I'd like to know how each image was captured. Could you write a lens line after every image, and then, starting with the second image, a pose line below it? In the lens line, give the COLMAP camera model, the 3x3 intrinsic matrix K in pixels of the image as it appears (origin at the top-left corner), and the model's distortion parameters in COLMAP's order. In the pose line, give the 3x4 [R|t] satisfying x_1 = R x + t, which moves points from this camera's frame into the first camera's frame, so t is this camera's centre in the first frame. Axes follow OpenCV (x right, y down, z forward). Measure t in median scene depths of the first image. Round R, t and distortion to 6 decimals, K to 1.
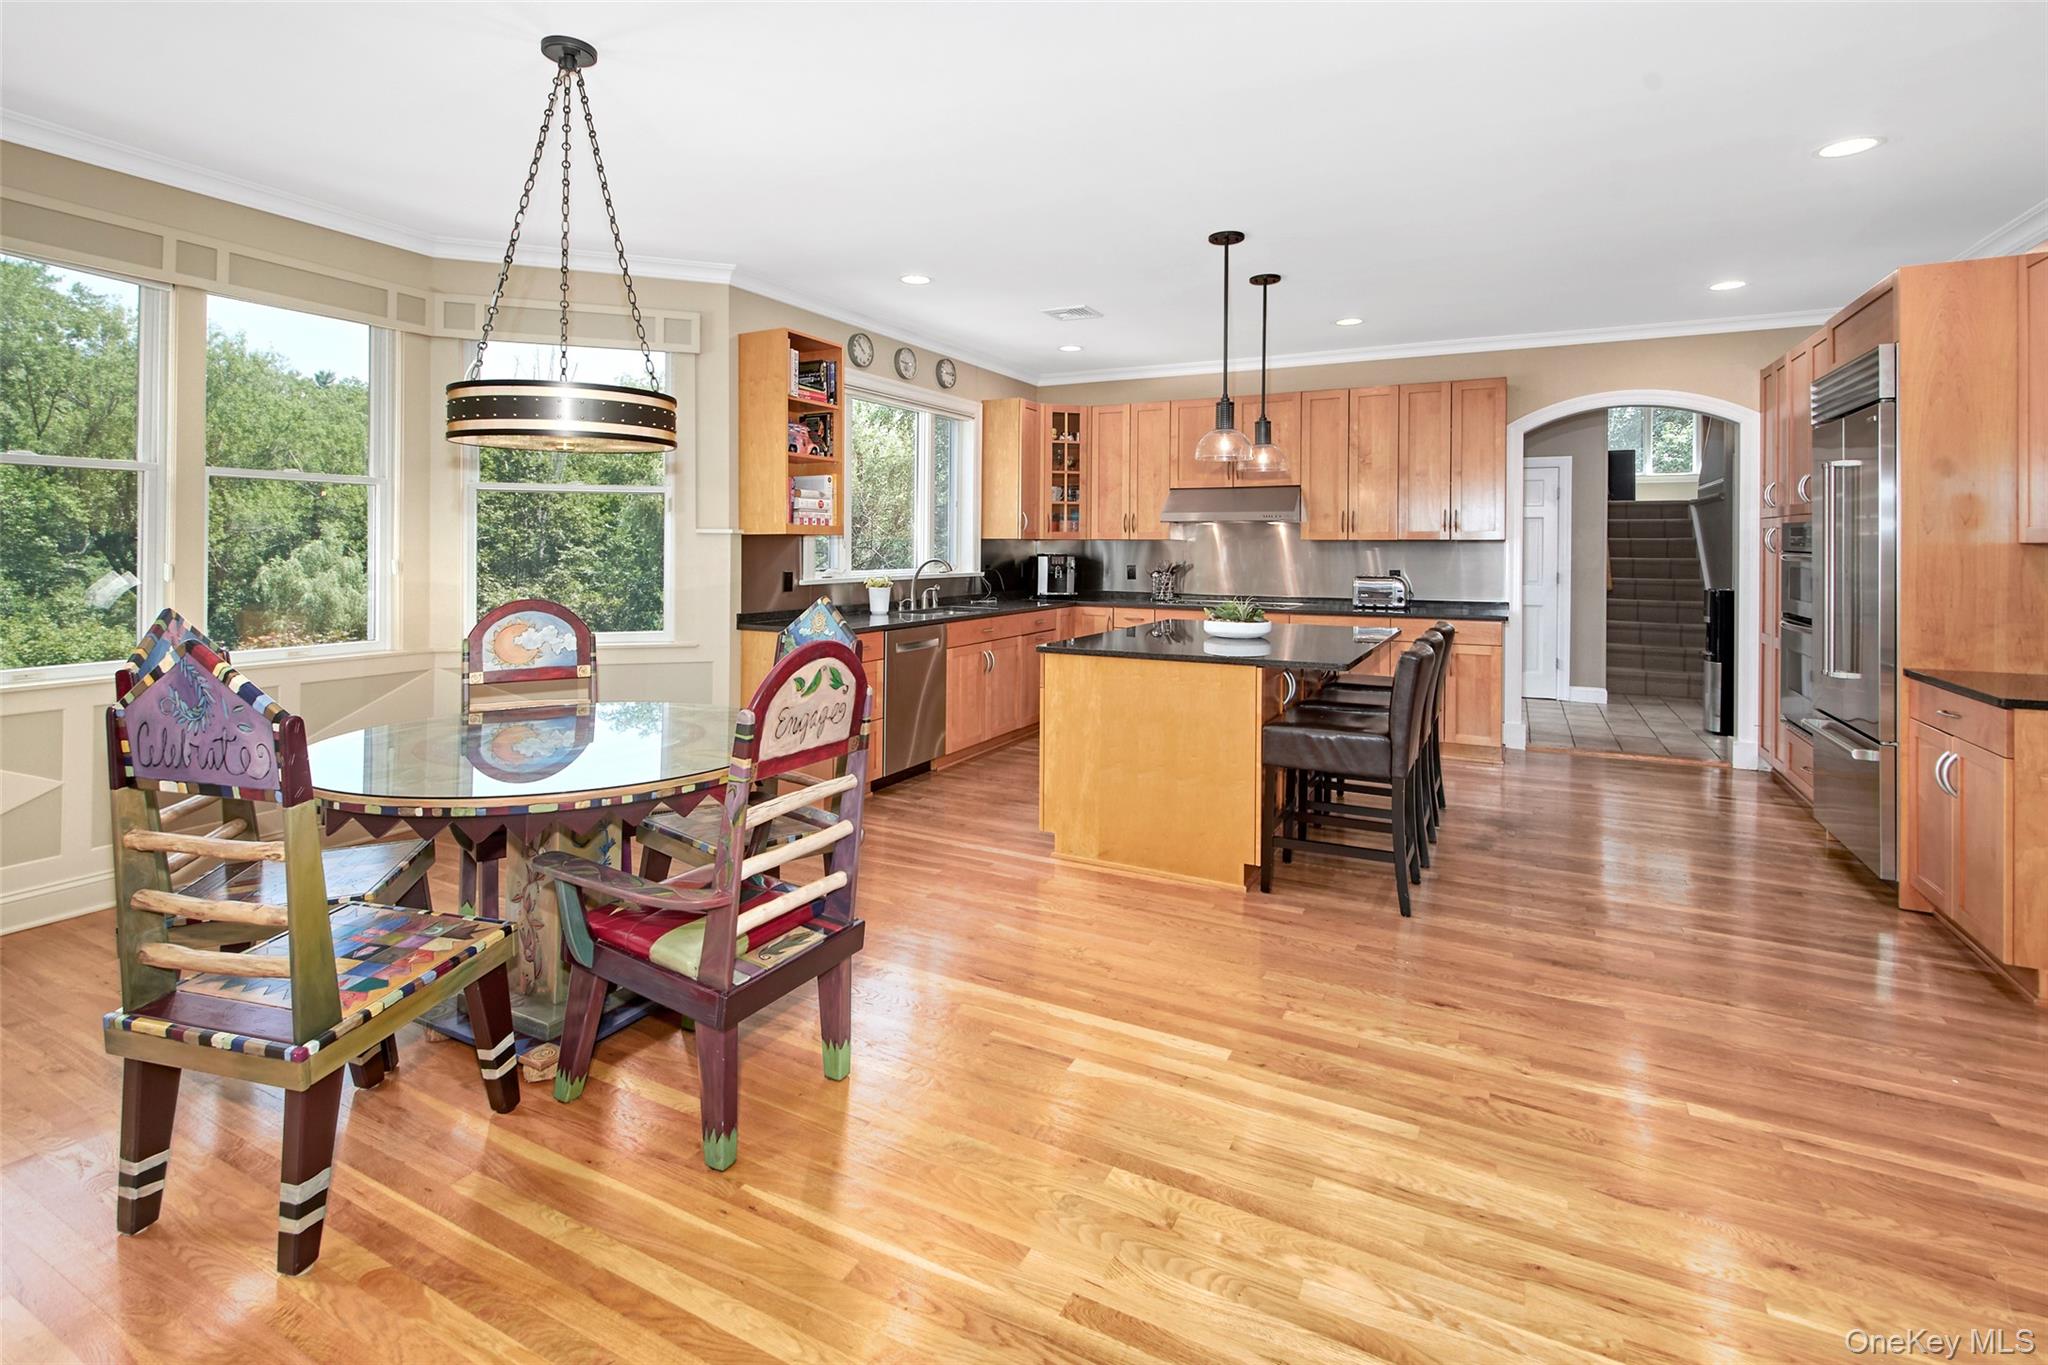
lens RADIAL K [[939.0, 0, 1030.3], [0, 939.0, 696.4], [0, 0, 1]] dist [-0.003216, -0.003176]
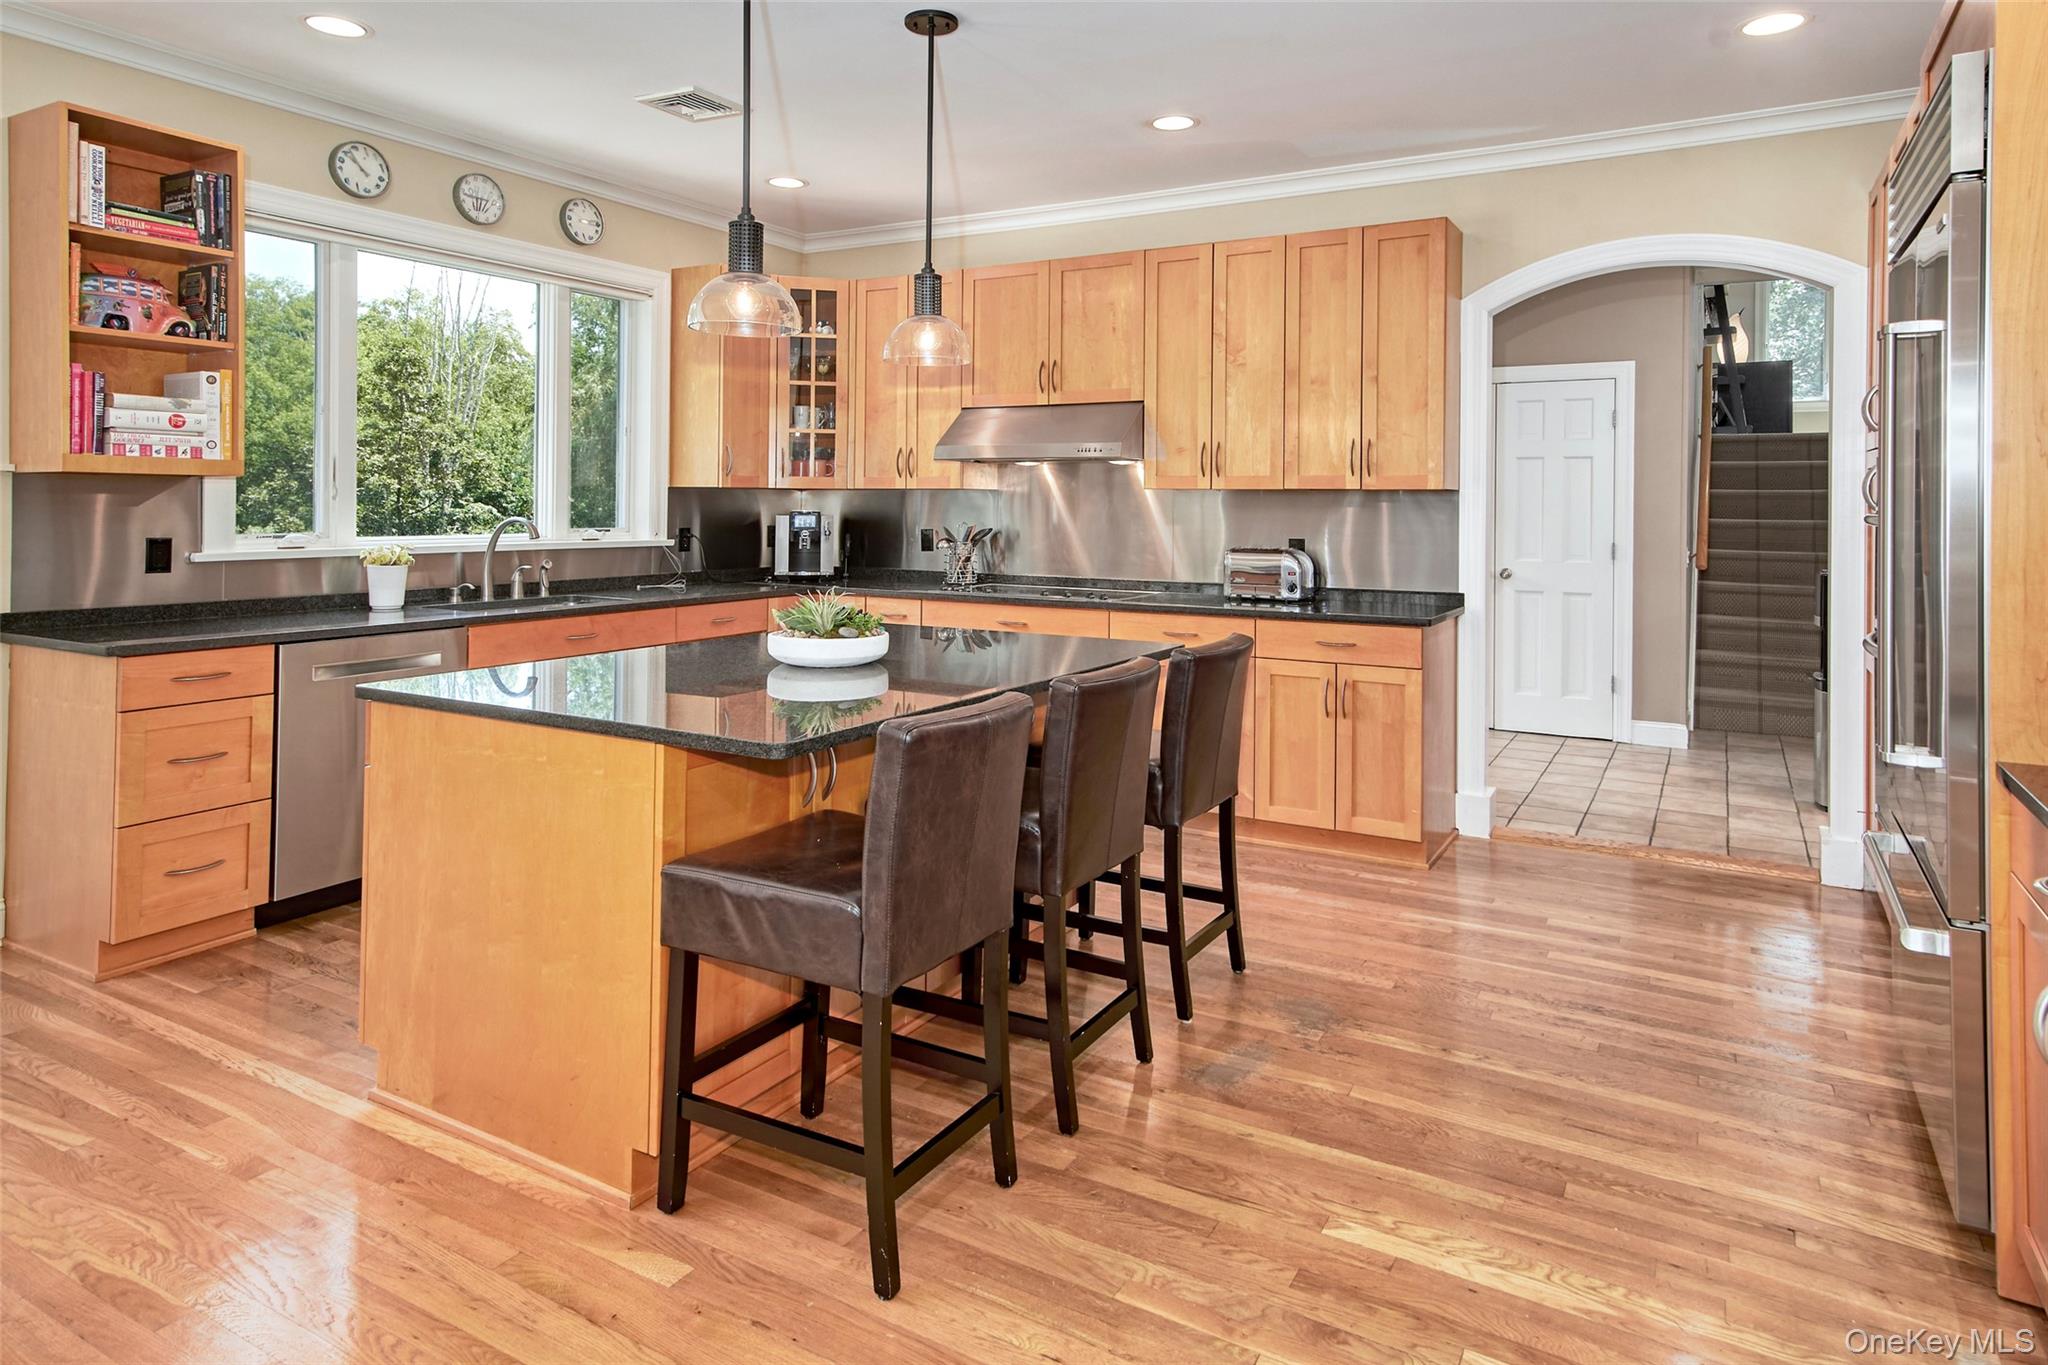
lens RADIAL K [[1247.6, 0, 1028.6], [0, 1247.6, 684.1], [0, 0, 1]] dist [0.008702, 0.004133]
pose [[0.999918, 0.004663, -0.011927, 0.218696], [-0.004844, 0.999873, -0.015198, -0.025874], [0.011855, 0.015254, 0.999813, 0.177879]]
